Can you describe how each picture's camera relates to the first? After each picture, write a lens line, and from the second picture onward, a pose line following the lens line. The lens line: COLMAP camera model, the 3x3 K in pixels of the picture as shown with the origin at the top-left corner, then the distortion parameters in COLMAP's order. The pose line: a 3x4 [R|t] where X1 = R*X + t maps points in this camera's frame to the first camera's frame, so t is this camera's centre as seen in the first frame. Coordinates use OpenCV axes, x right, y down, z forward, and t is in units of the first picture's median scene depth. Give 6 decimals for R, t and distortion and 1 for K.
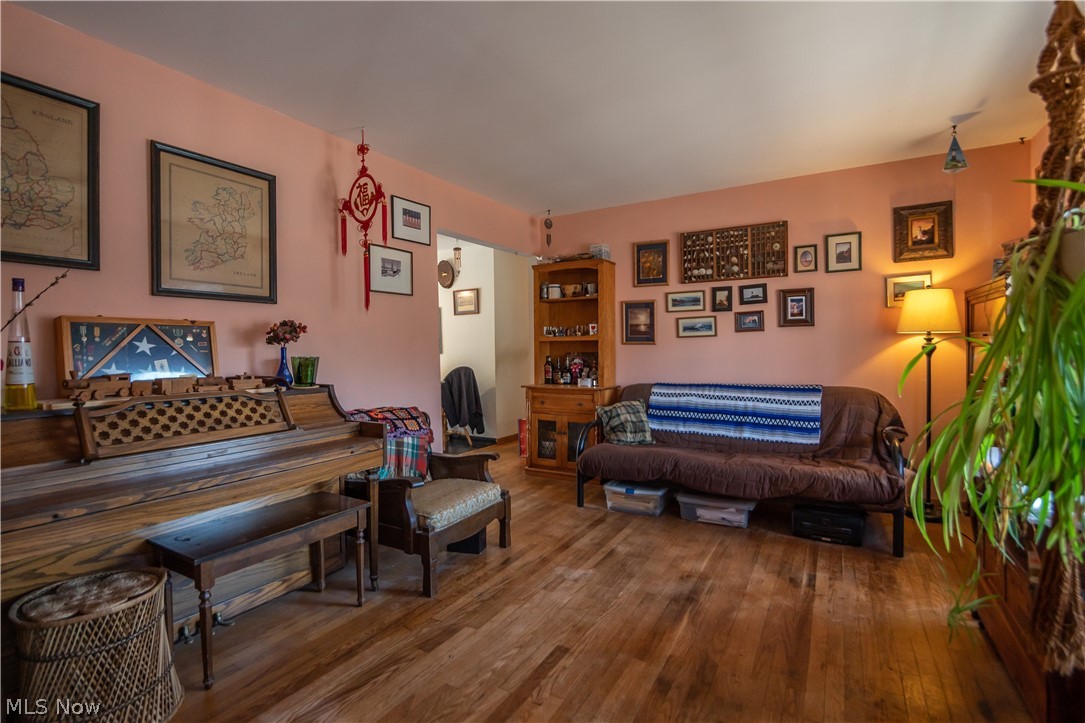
lens RADIAL K [[494.5, 0, 542.6], [0, 494.5, 355.4], [0, 0, 1]] dist [-0.031324, -0.000227]
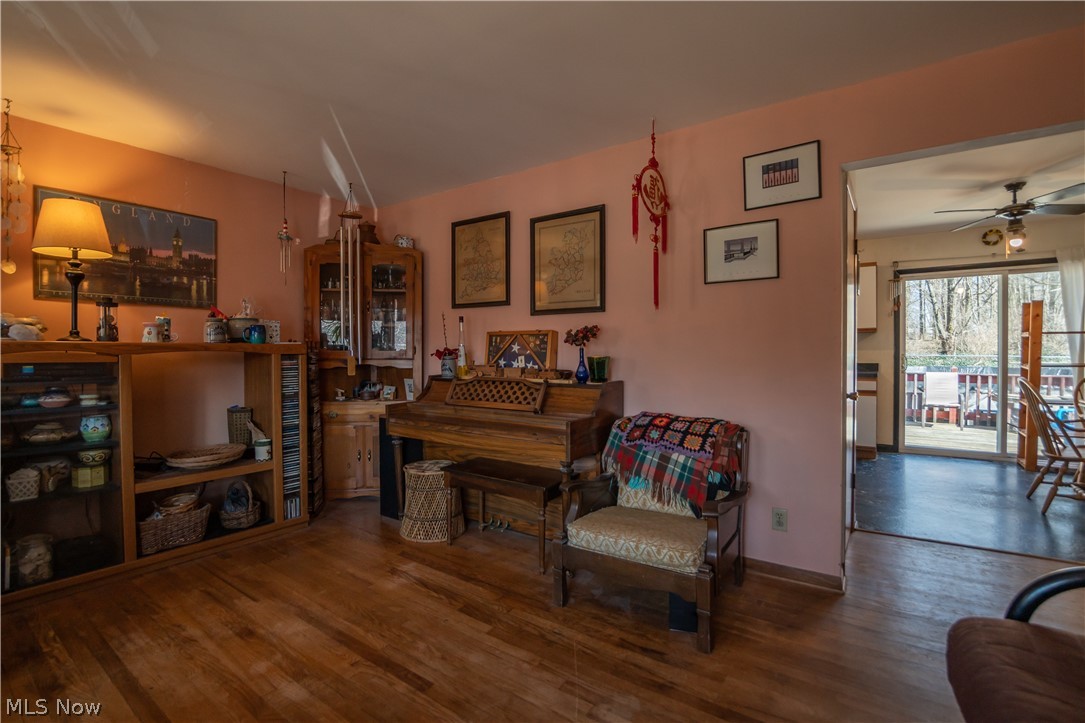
lens RADIAL K [[494.5, 0, 542.6], [0, 494.5, 355.4], [0, 0, 1]] dist [-0.031324, -0.000227]
pose [[-0.078982, 0.022657, -0.996619, 0.706381], [-0.009363, 0.999681, 0.023468, -0.026348], [0.996832, 0.011185, -0.078745, 1.000014]]
